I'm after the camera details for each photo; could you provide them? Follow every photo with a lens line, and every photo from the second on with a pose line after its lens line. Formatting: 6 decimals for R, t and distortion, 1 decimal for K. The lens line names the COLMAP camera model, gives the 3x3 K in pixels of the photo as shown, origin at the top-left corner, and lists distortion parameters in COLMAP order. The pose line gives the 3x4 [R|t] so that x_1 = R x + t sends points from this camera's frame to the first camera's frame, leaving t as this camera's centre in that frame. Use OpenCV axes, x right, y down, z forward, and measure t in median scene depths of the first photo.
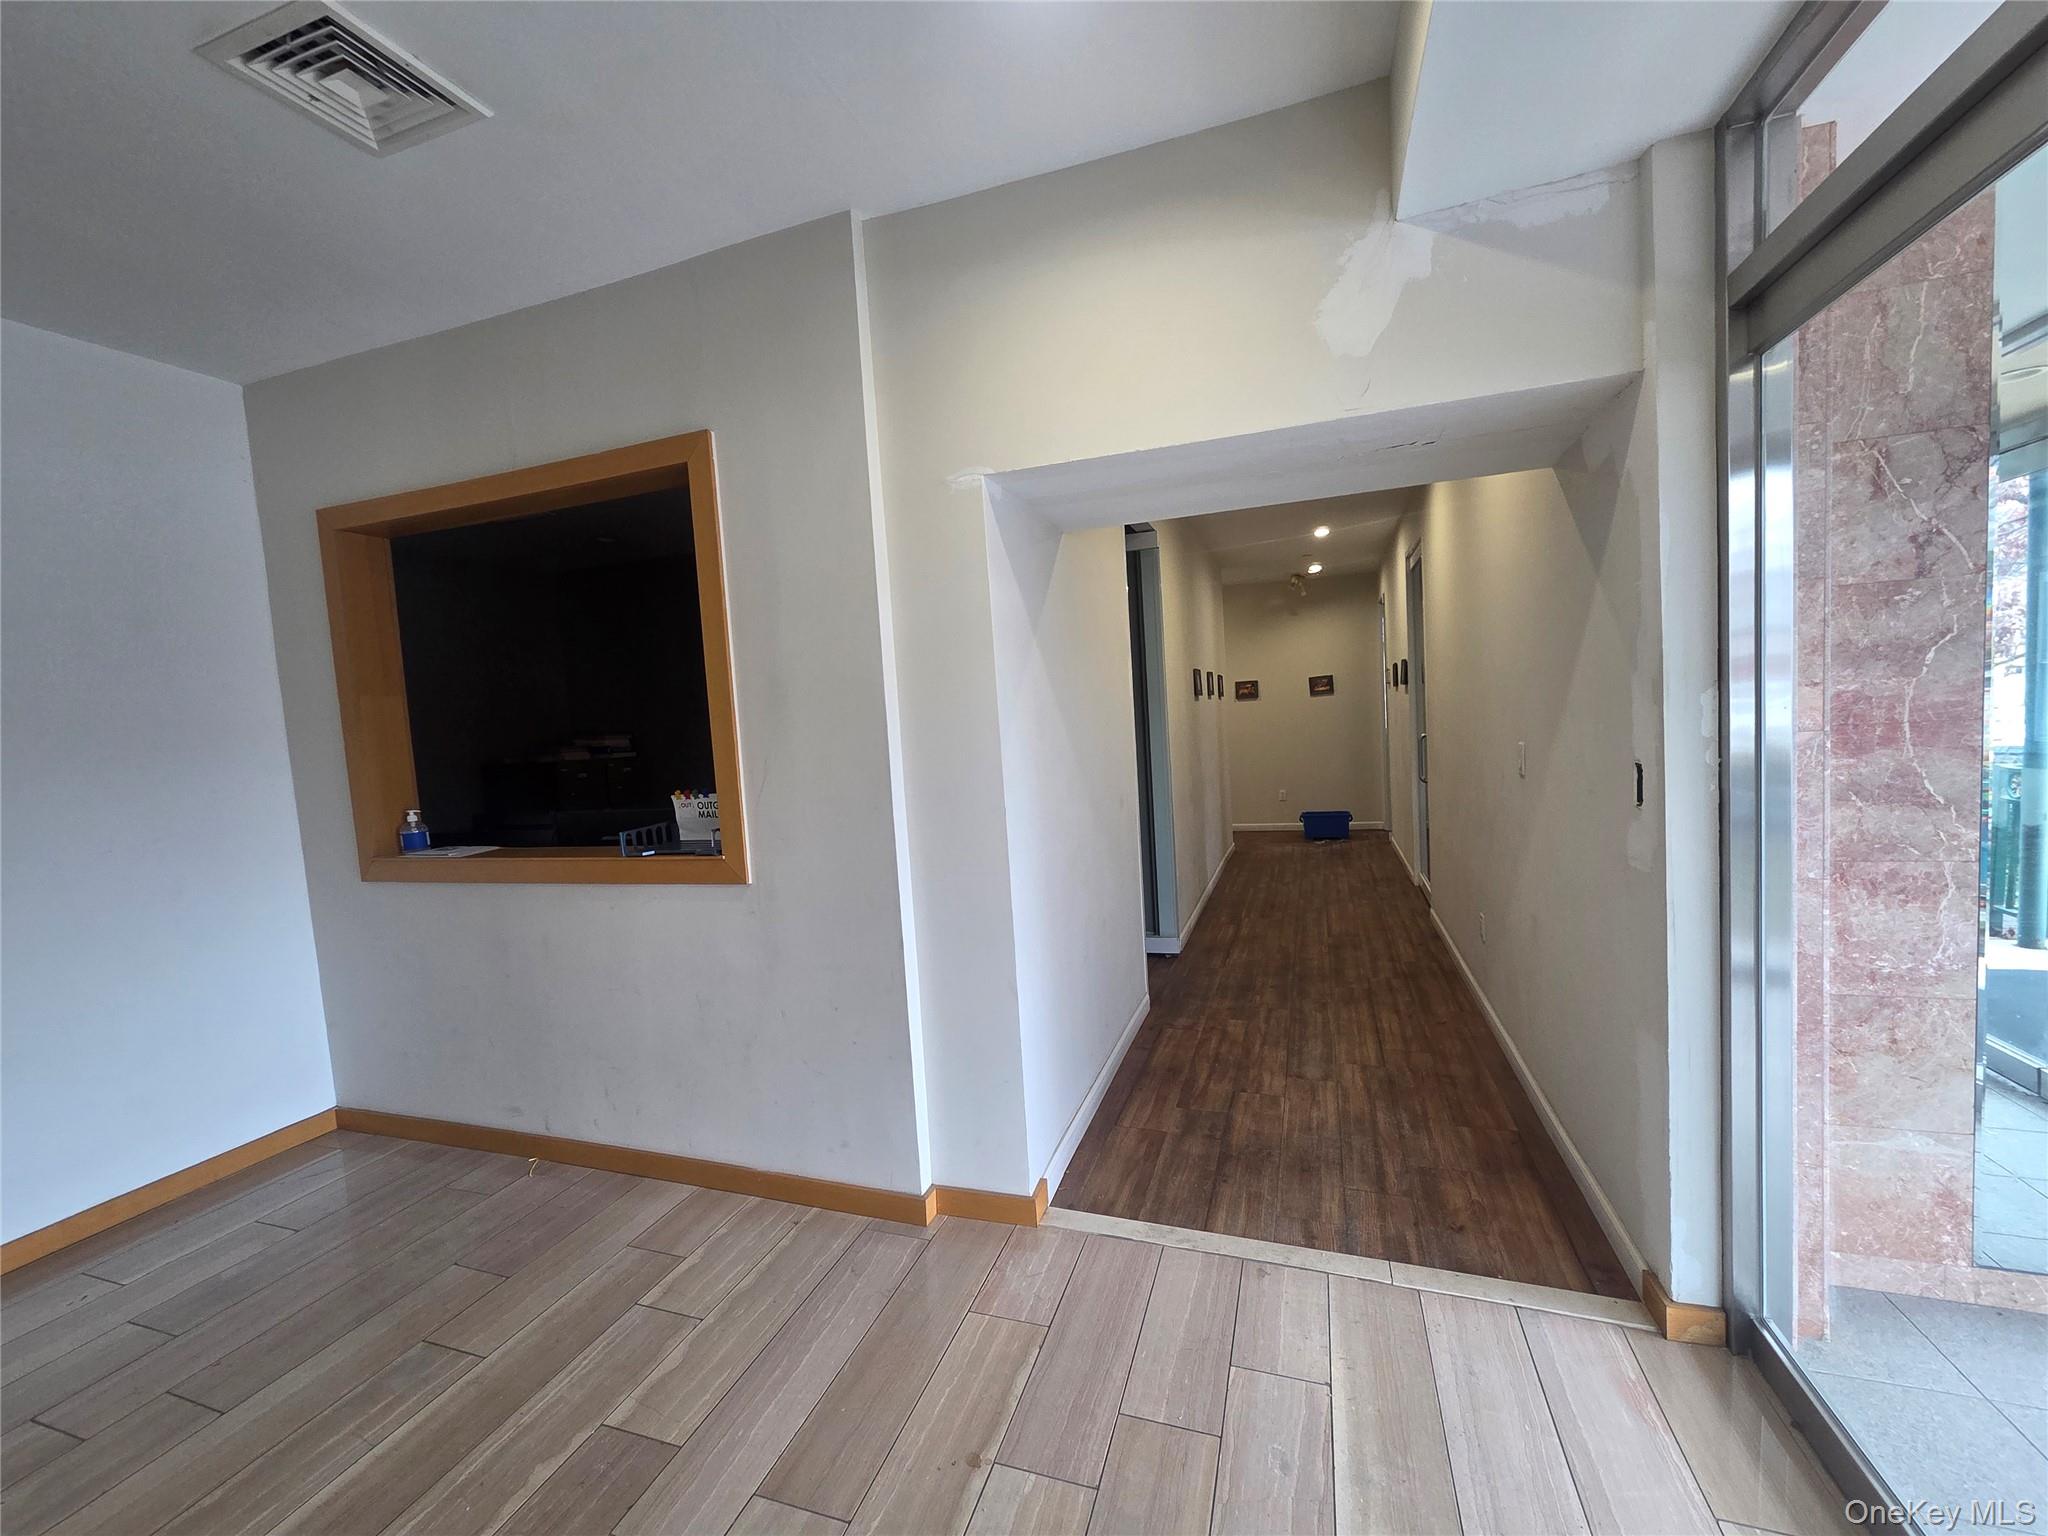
lens RADIAL K [[830.6, 0, 1029.1], [0, 830.6, 780.2], [0, 0, 1]] dist [-0.001622, 0.000511]
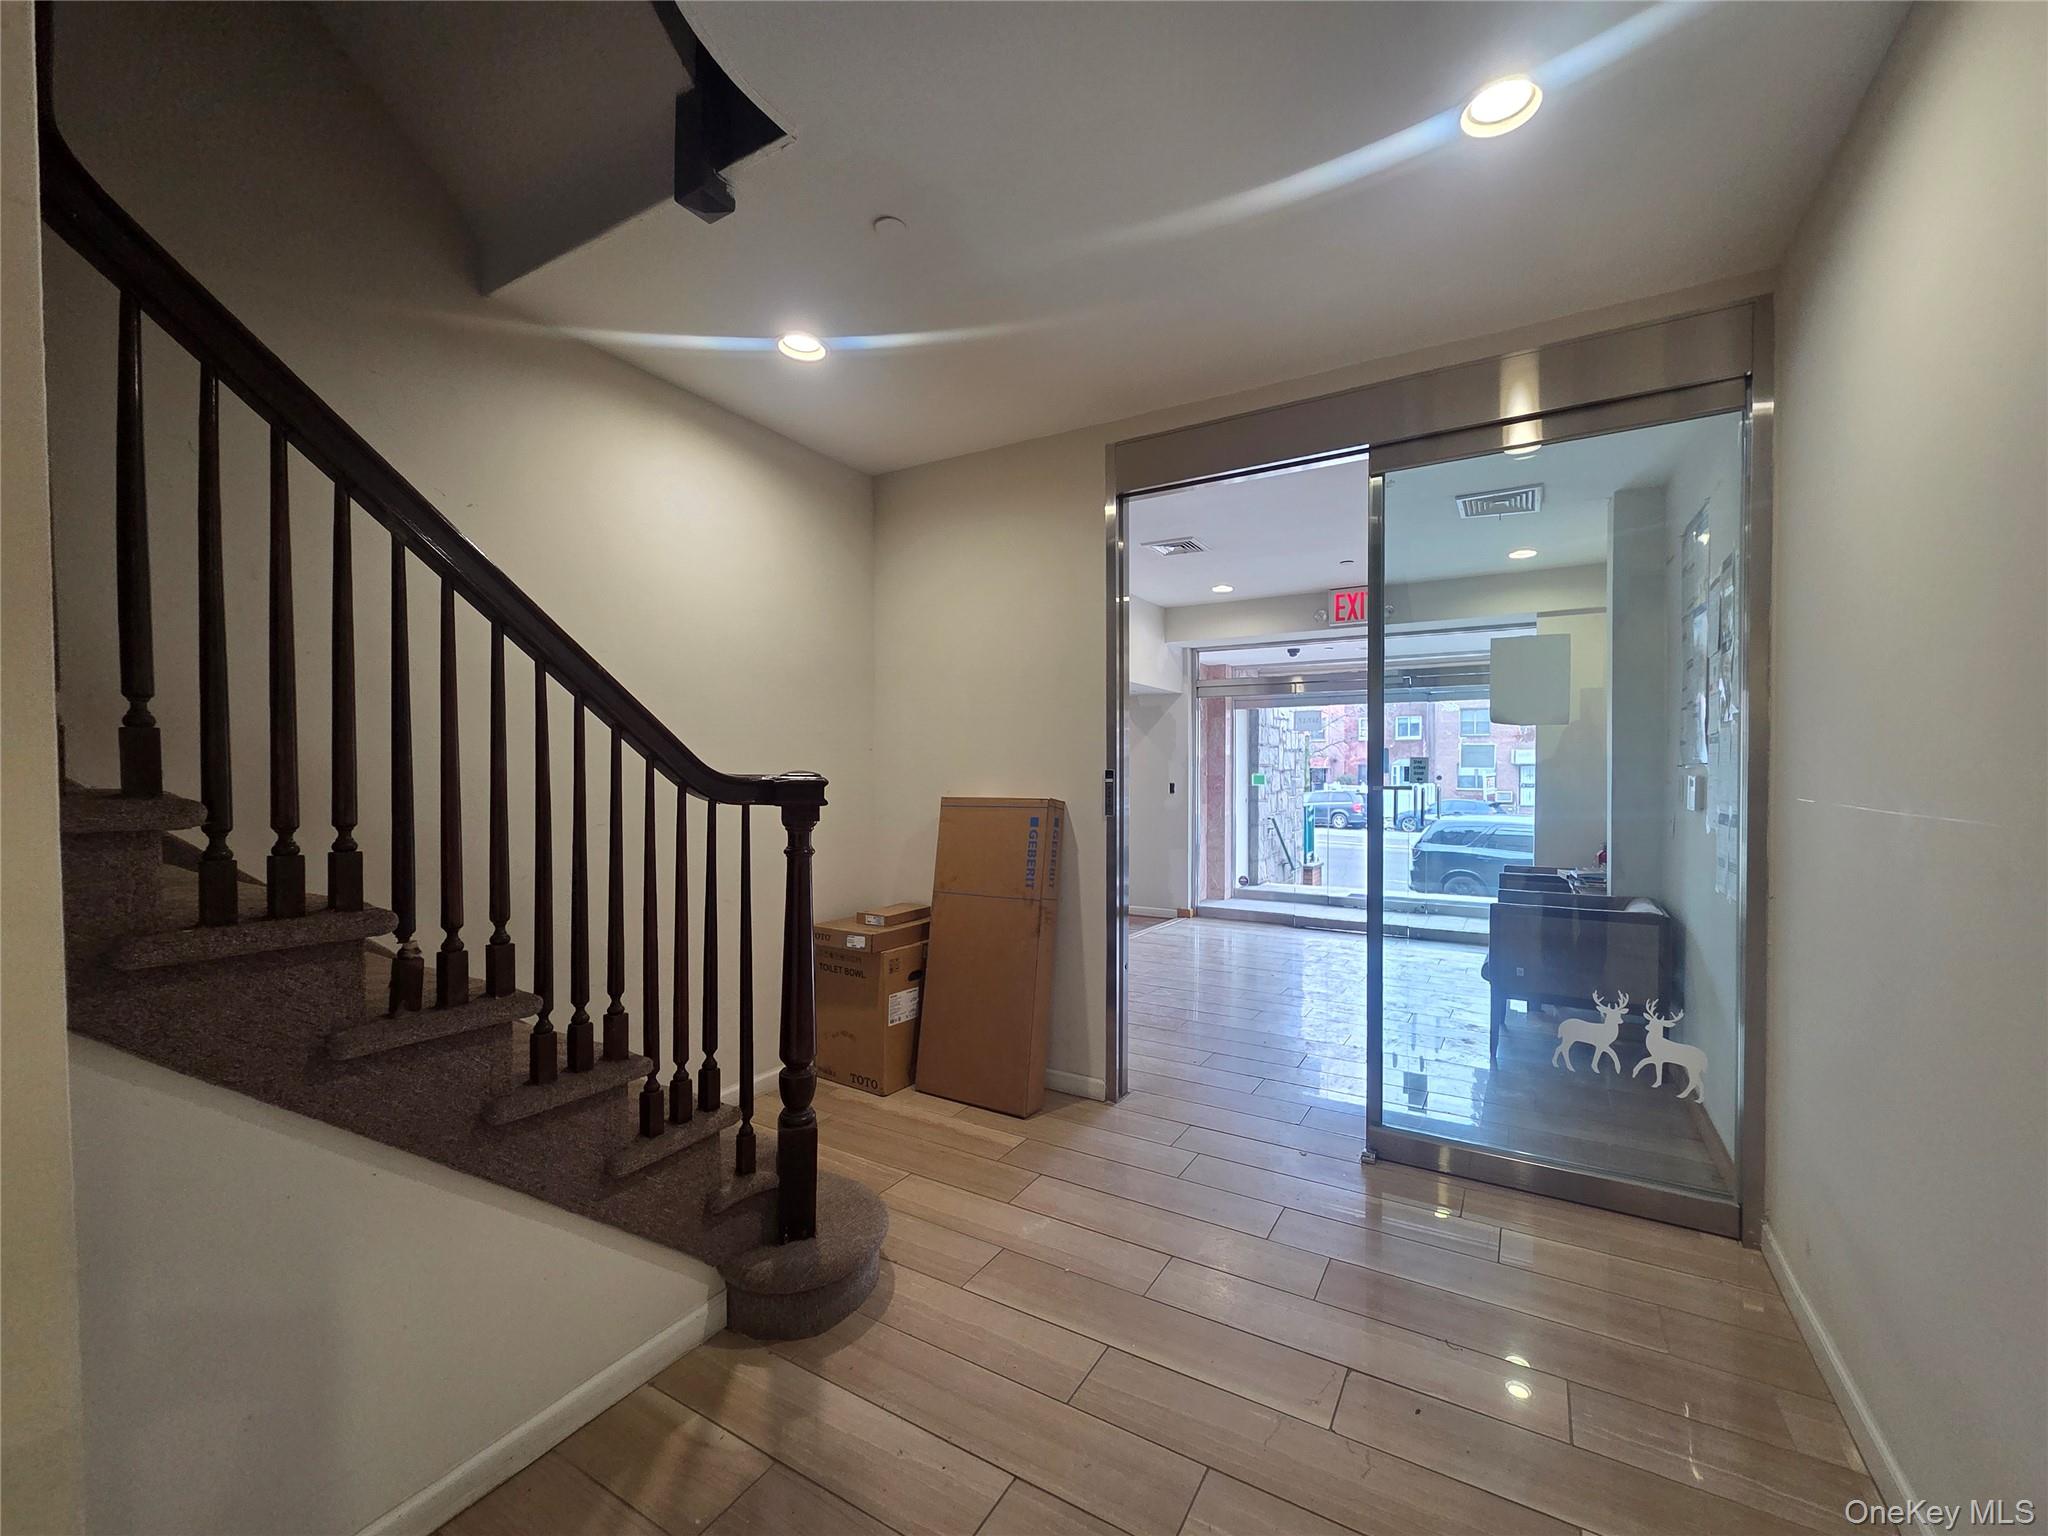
lens RADIAL K [[830.6, 0, 1029.1], [0, 830.6, 780.2], [0, 0, 1]] dist [-0.001622, 0.000511]
pose [[0.218072, 0.045705, 0.974862, -2.562724], [0.062597, 0.996191, -0.060708, 0.129521], [-0.973923, 0.074262, 0.214380, 0.601793]]
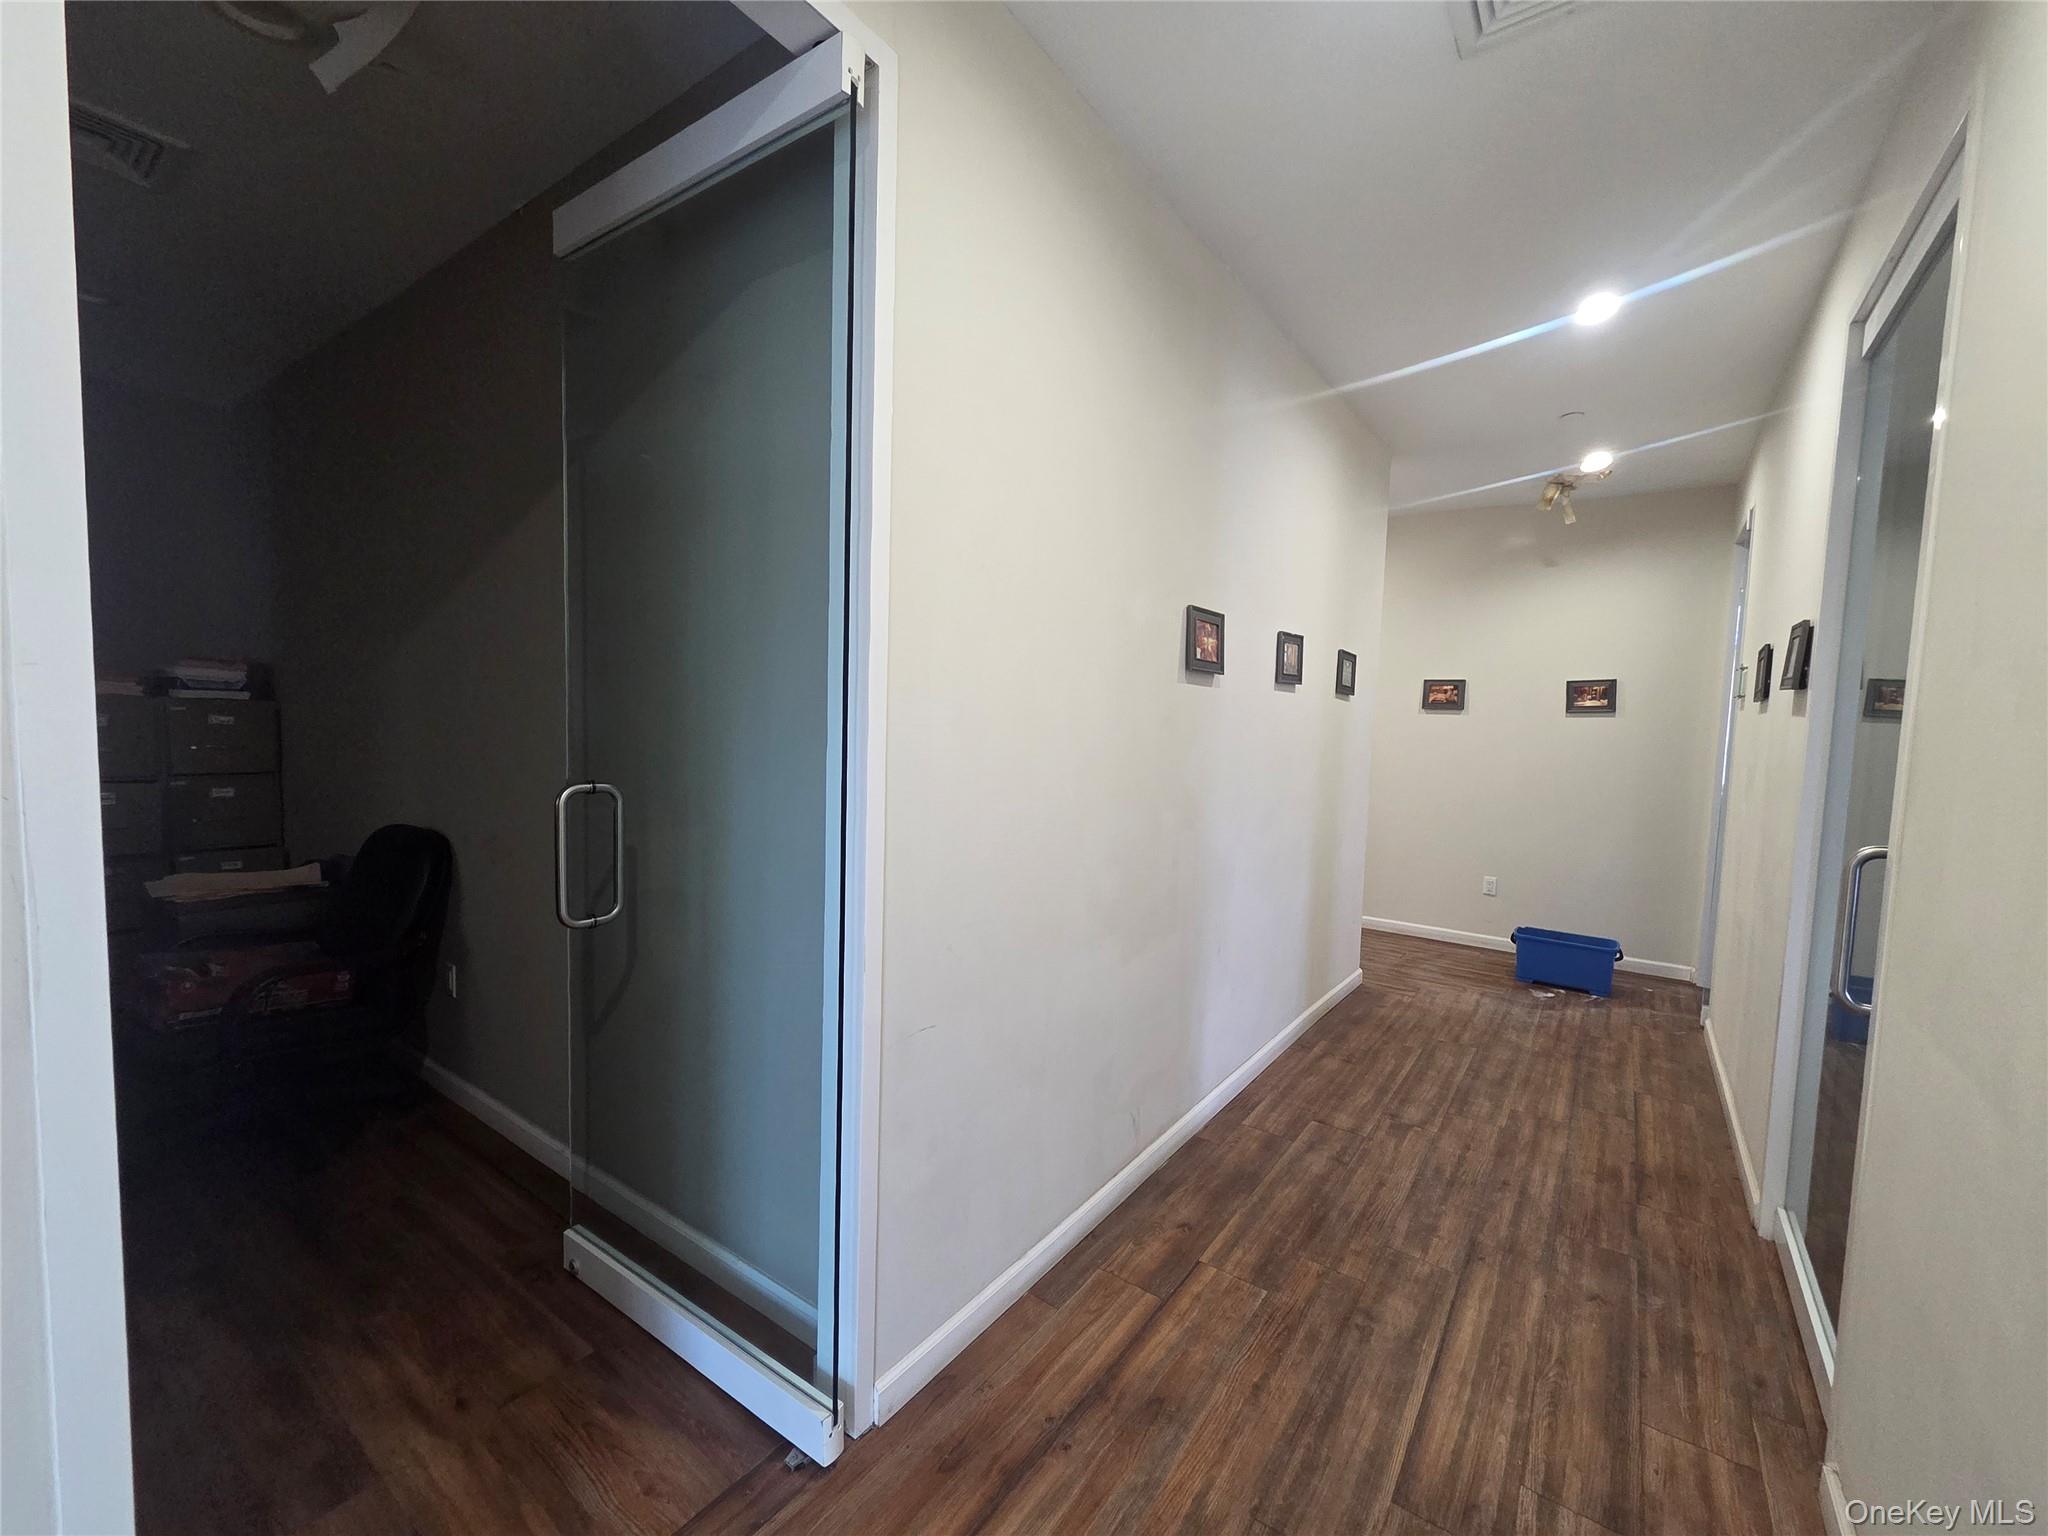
lens RADIAL K [[830.6, 0, 1029.1], [0, 830.6, 780.2], [0, 0, 1]] dist [-0.001622, 0.000511]
pose [[0.952490, 0.112836, -0.282897, 0.563533], [-0.111547, 0.993543, 0.020714, -0.106069], [0.283407, 0.011827, 0.958927, 1.312402]]
